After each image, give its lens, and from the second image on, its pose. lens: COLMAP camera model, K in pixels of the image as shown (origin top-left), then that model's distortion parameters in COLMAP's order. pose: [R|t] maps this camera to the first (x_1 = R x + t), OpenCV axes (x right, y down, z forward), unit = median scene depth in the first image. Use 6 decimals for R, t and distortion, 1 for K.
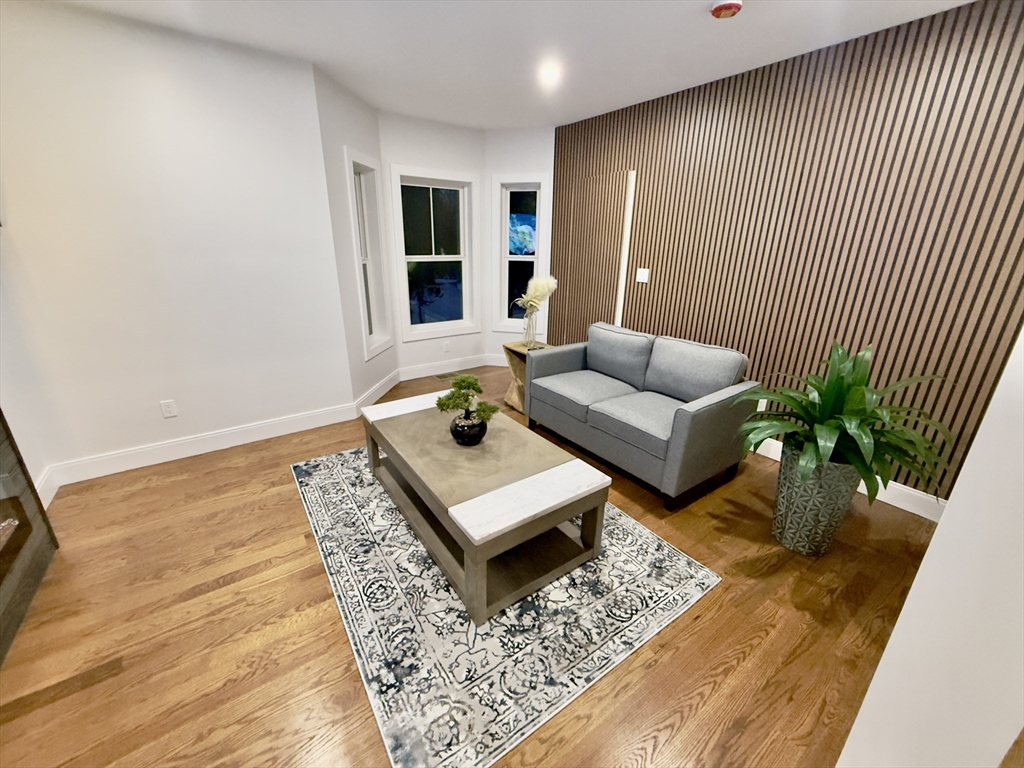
lens RADIAL K [[409.2, 0, 511.1], [0, 409.2, 383.9], [0, 0, 1]] dist [0.000551, -0.000518]
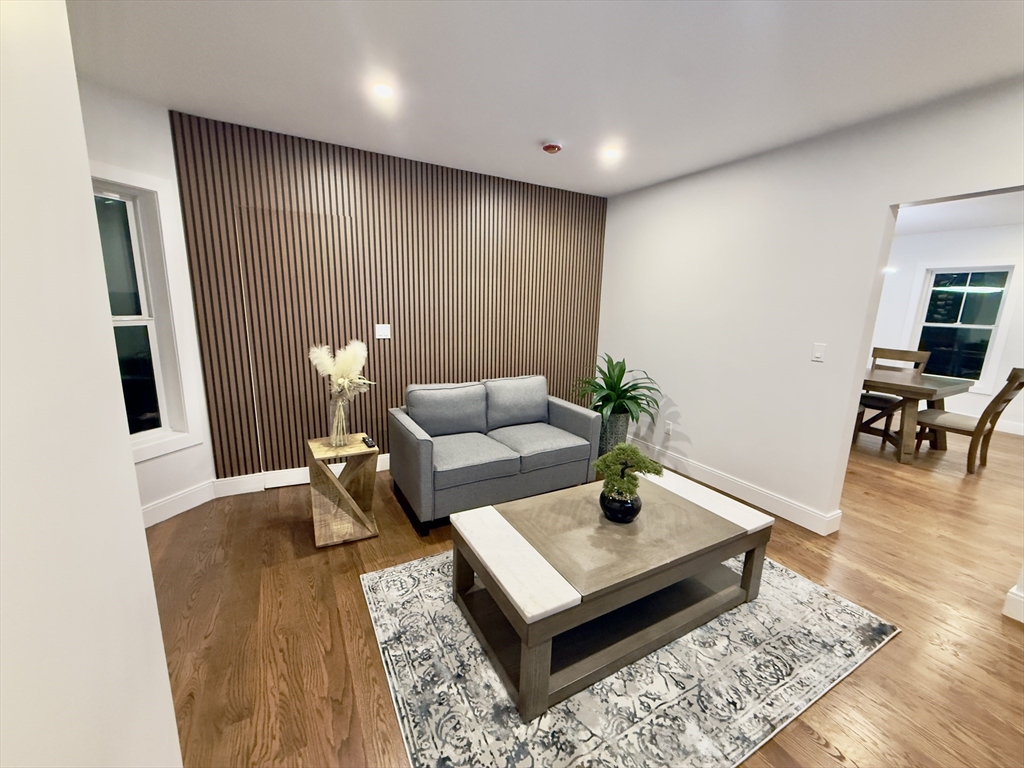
lens RADIAL K [[409.2, 0, 513.5], [0, 409.2, 381.7], [0, 0, 1]] dist [0.000551, -0.000518]
pose [[0.100012, -0.201277, 0.974415, -0.843533], [0.305588, 0.938207, 0.162432, -0.318947], [-0.946897, 0.281524, 0.155340, 0.885069]]
